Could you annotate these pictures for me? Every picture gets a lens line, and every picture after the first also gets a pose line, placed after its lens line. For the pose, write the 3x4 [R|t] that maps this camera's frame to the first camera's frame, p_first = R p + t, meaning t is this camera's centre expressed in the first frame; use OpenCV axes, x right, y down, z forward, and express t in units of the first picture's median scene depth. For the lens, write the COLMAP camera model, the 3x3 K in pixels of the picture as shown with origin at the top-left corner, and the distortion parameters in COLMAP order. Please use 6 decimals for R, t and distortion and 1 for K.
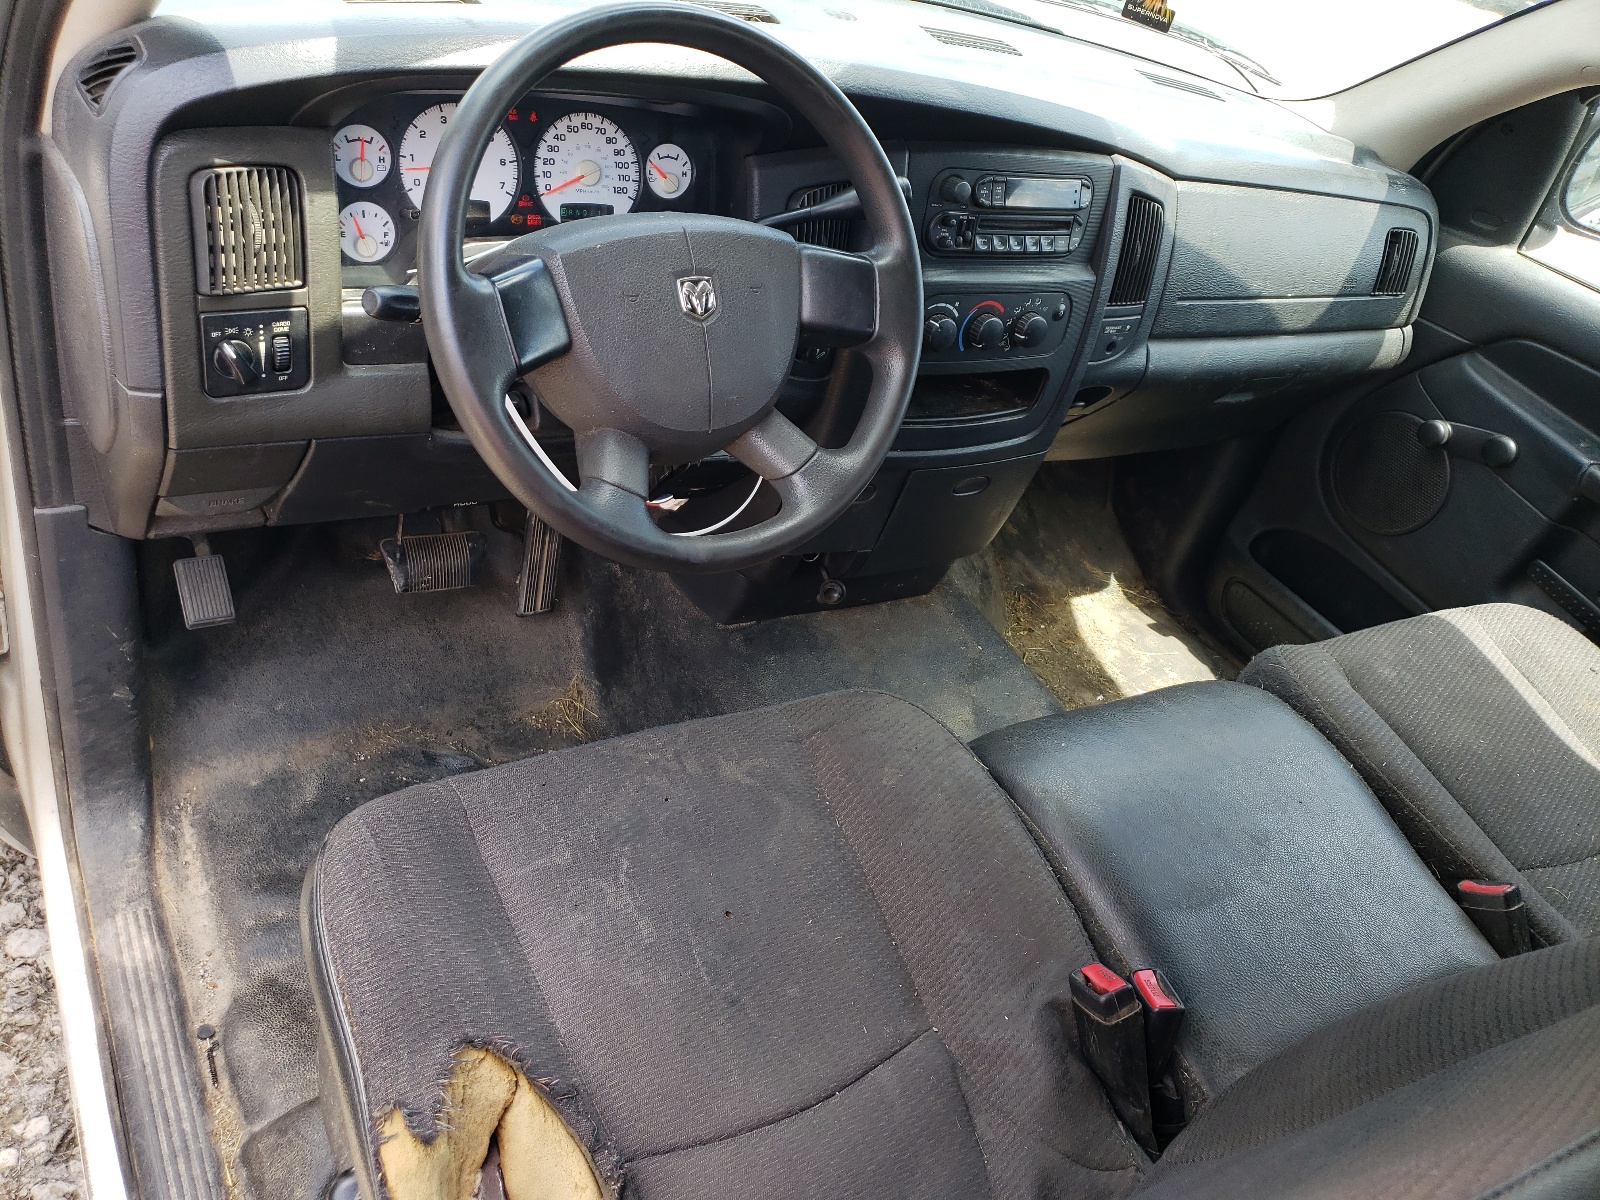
lens RADIAL K [[1224.3, 0, 802.0], [0, 1224.3, 576.8], [0, 0, 1]] dist [0.157354, -0.318953]
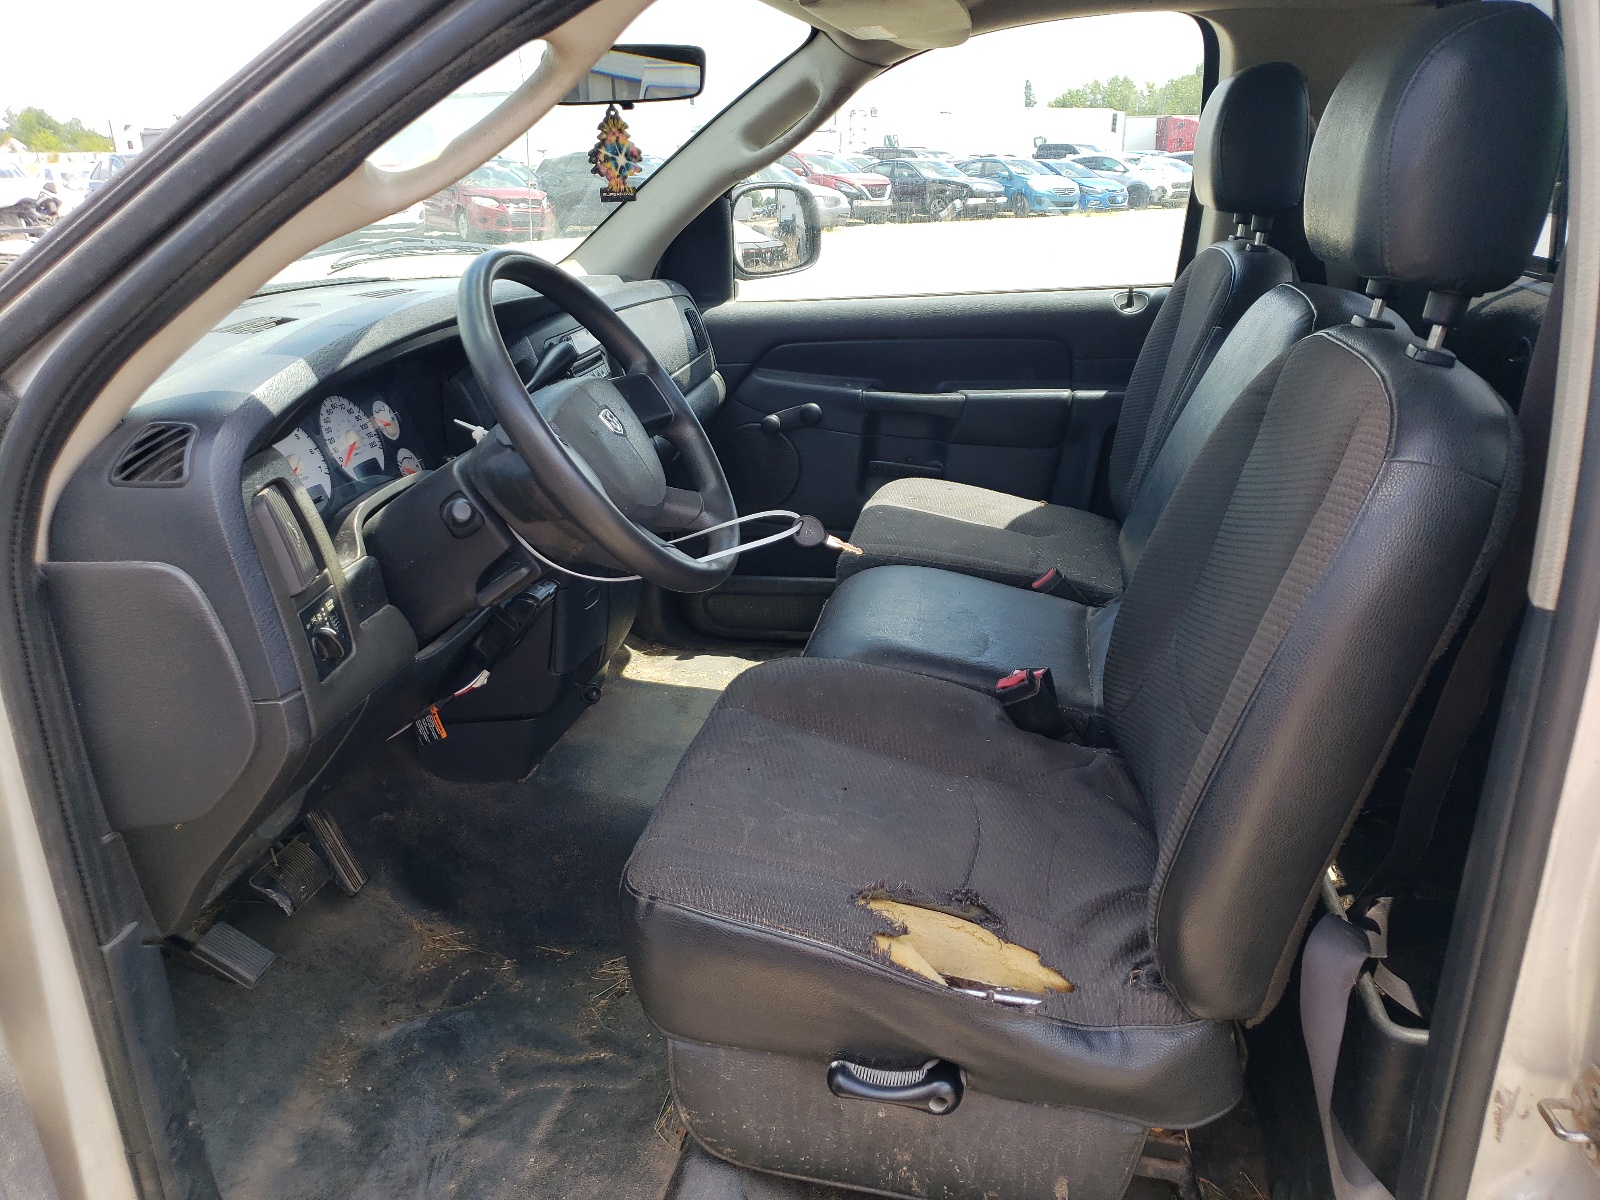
lens RADIAL K [[1224.3, 0, 802.0], [0, 1224.3, 576.8], [0, 0, 1]] dist [0.157354, -0.318953]
pose [[0.620824, -0.478828, 0.620727, -0.722824], [0.587135, 0.808662, 0.036574, -0.003057], [-0.519471, 0.341745, 0.783173, -0.136455]]
